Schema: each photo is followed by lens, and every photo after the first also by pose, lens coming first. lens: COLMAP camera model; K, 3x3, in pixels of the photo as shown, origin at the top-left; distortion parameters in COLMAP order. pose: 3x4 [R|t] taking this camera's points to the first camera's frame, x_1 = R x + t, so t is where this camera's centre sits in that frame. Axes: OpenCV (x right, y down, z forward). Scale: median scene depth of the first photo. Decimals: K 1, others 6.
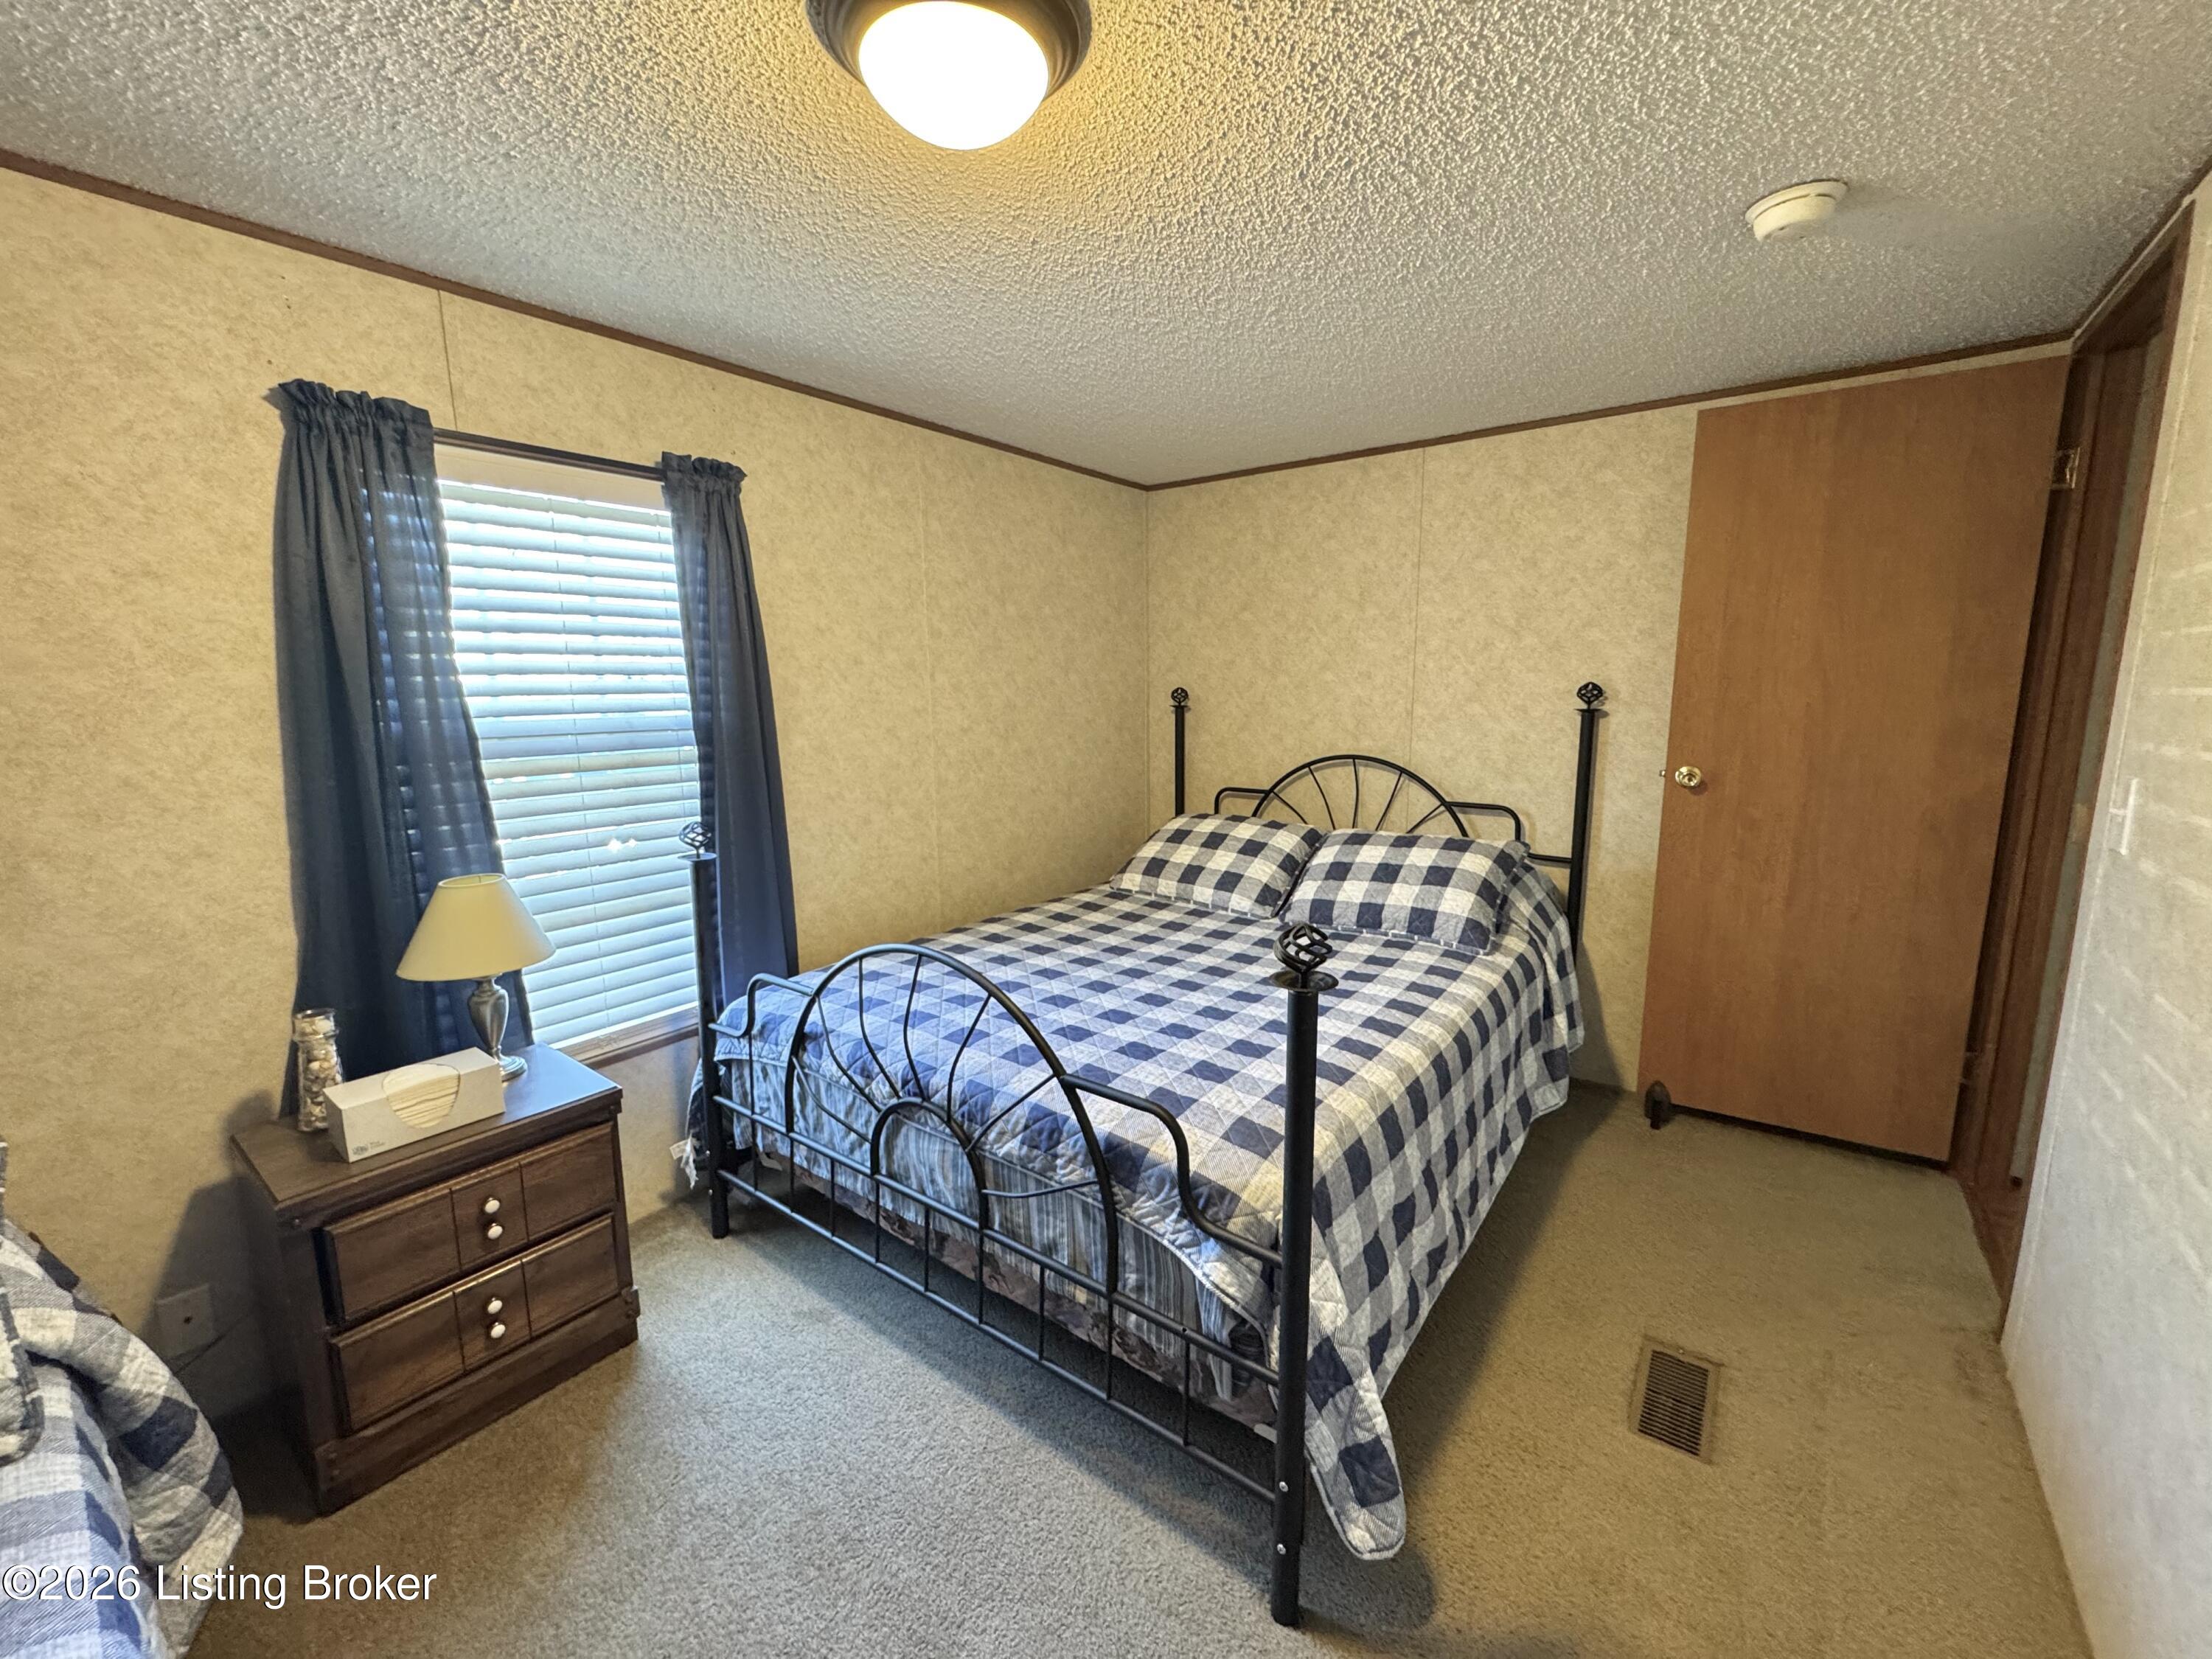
lens RADIAL K [[881.1, 0, 1103.8], [0, 881.1, 830.5], [0, 0, 1]] dist [-0.004922, 0.000364]
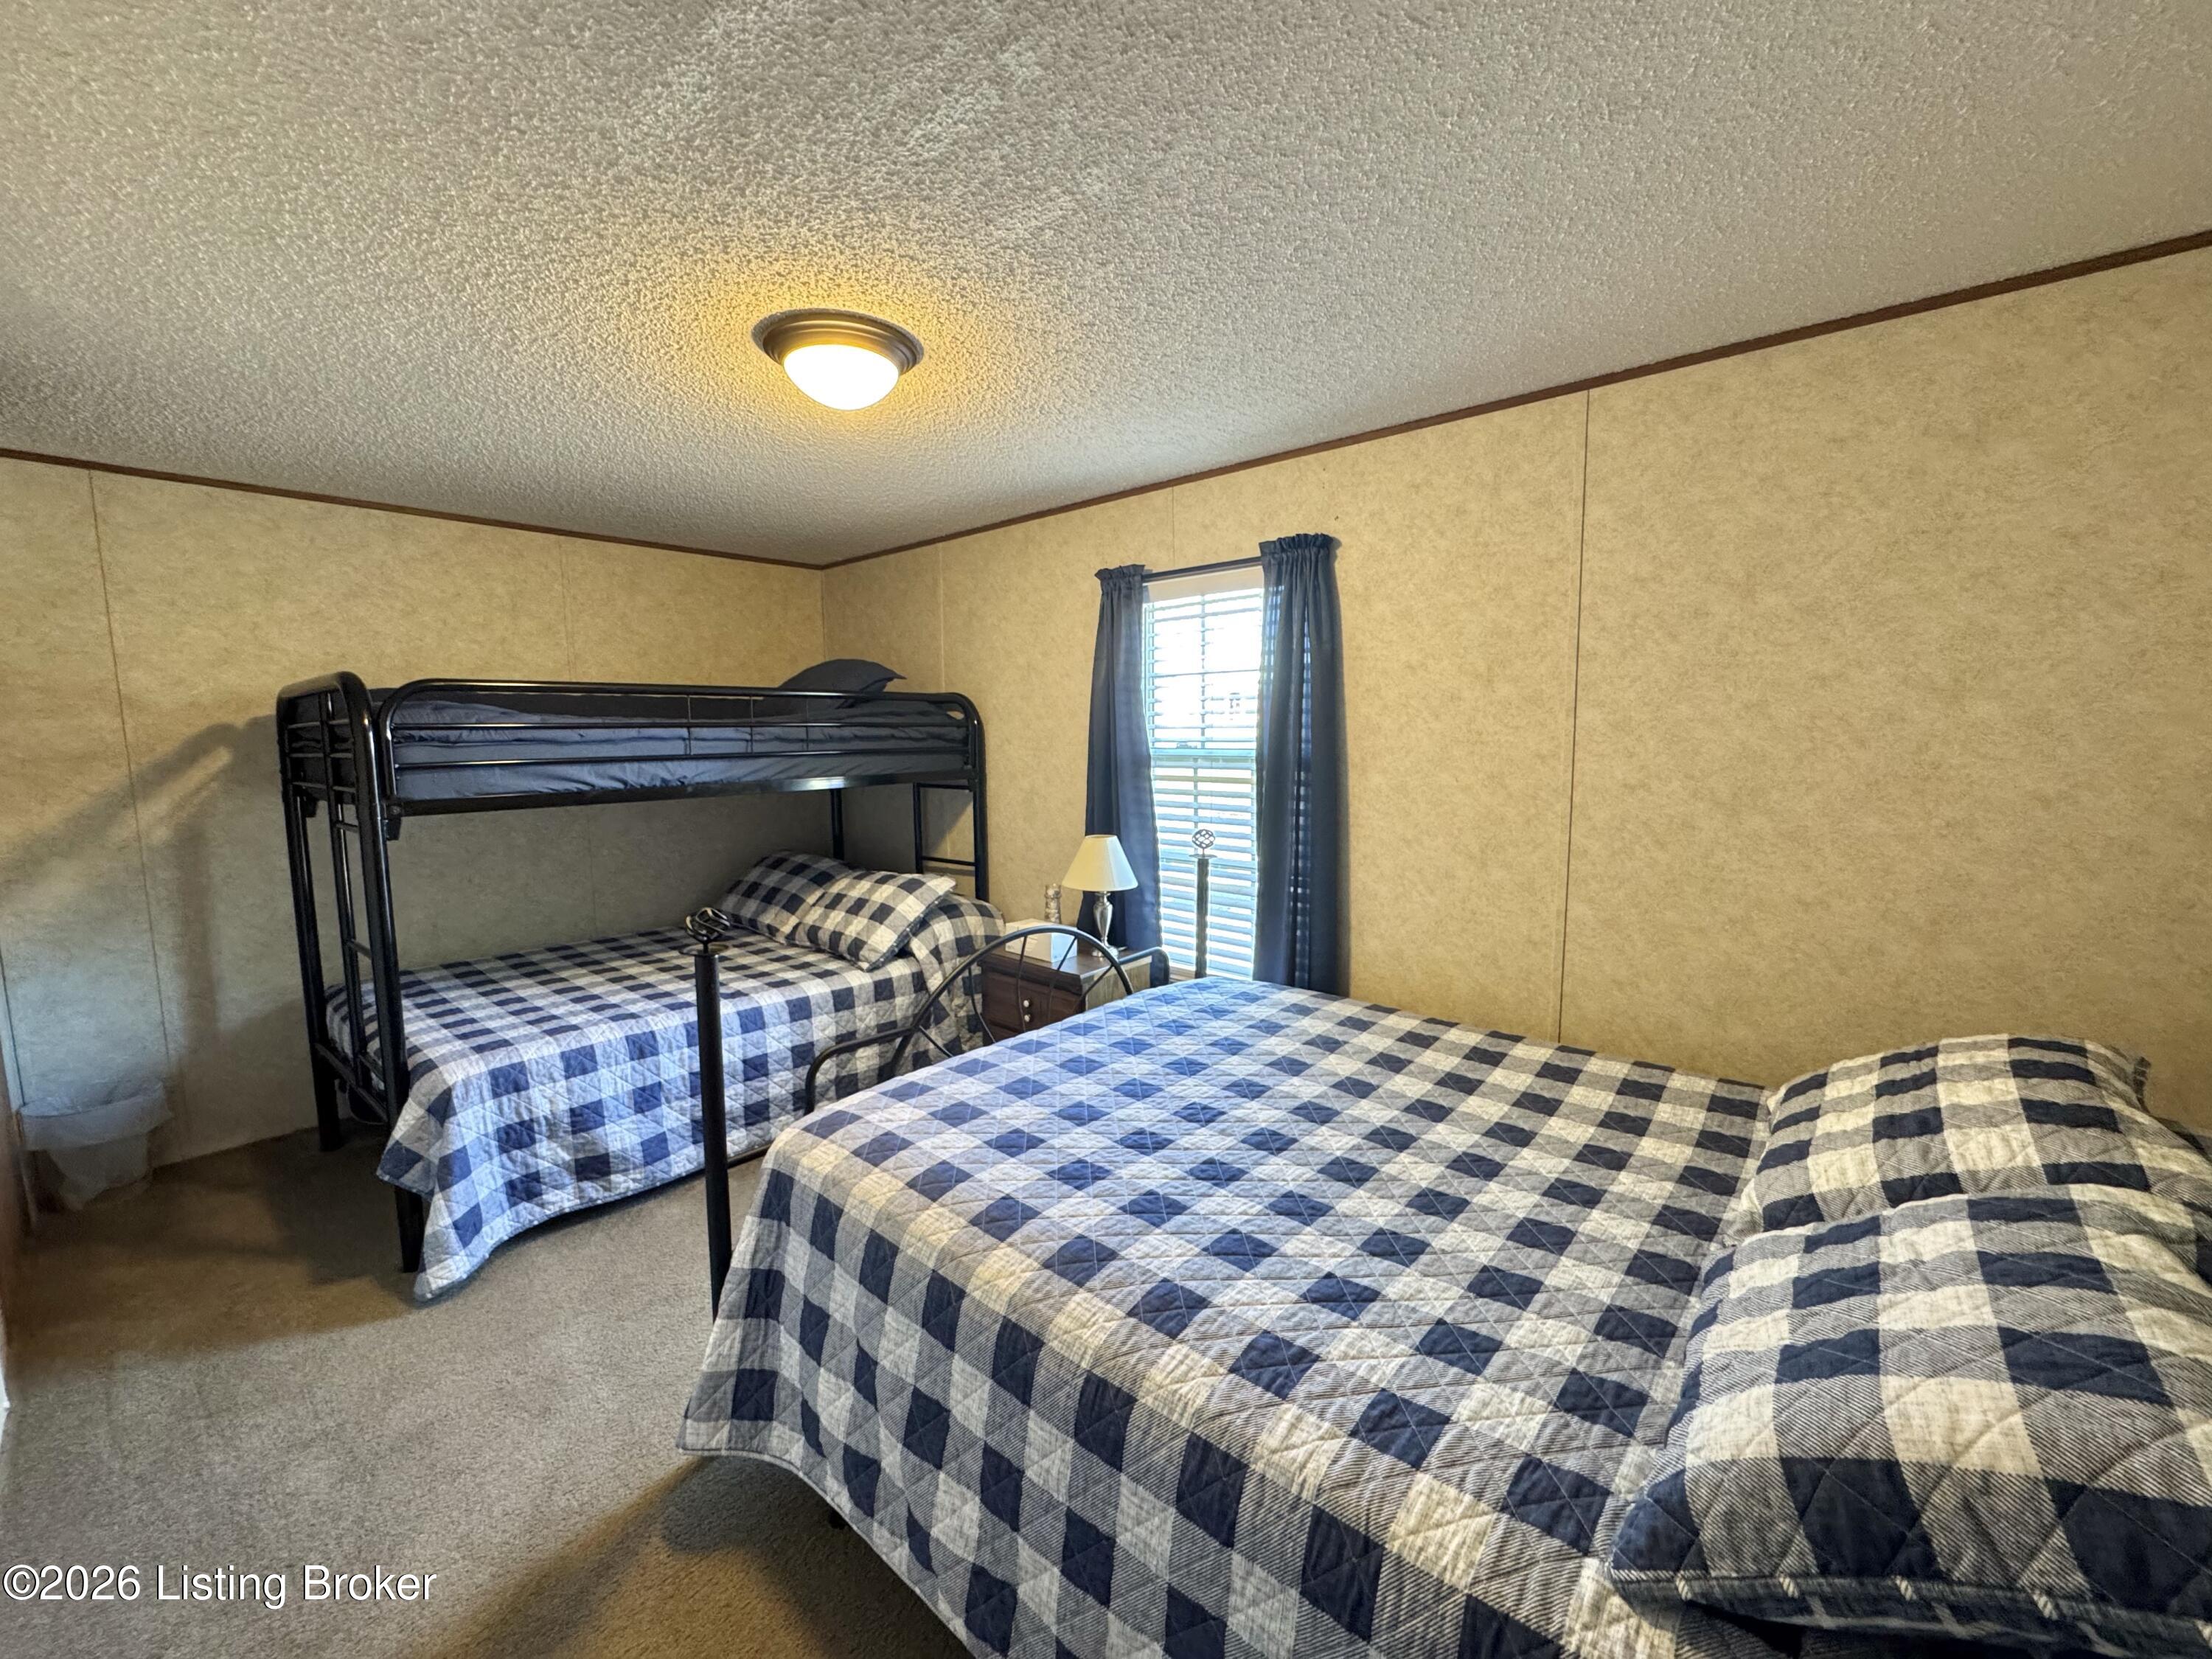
lens RADIAL K [[881.1, 0, 1103.8], [0, 881.1, 830.5], [0, 0, 1]] dist [-0.004922, 0.000364]
pose [[-0.078167, 0.137004, -0.987482, 0.658477], [-0.144659, 0.978471, 0.147205, -0.140101], [0.986389, 0.154355, -0.056665, 0.718076]]
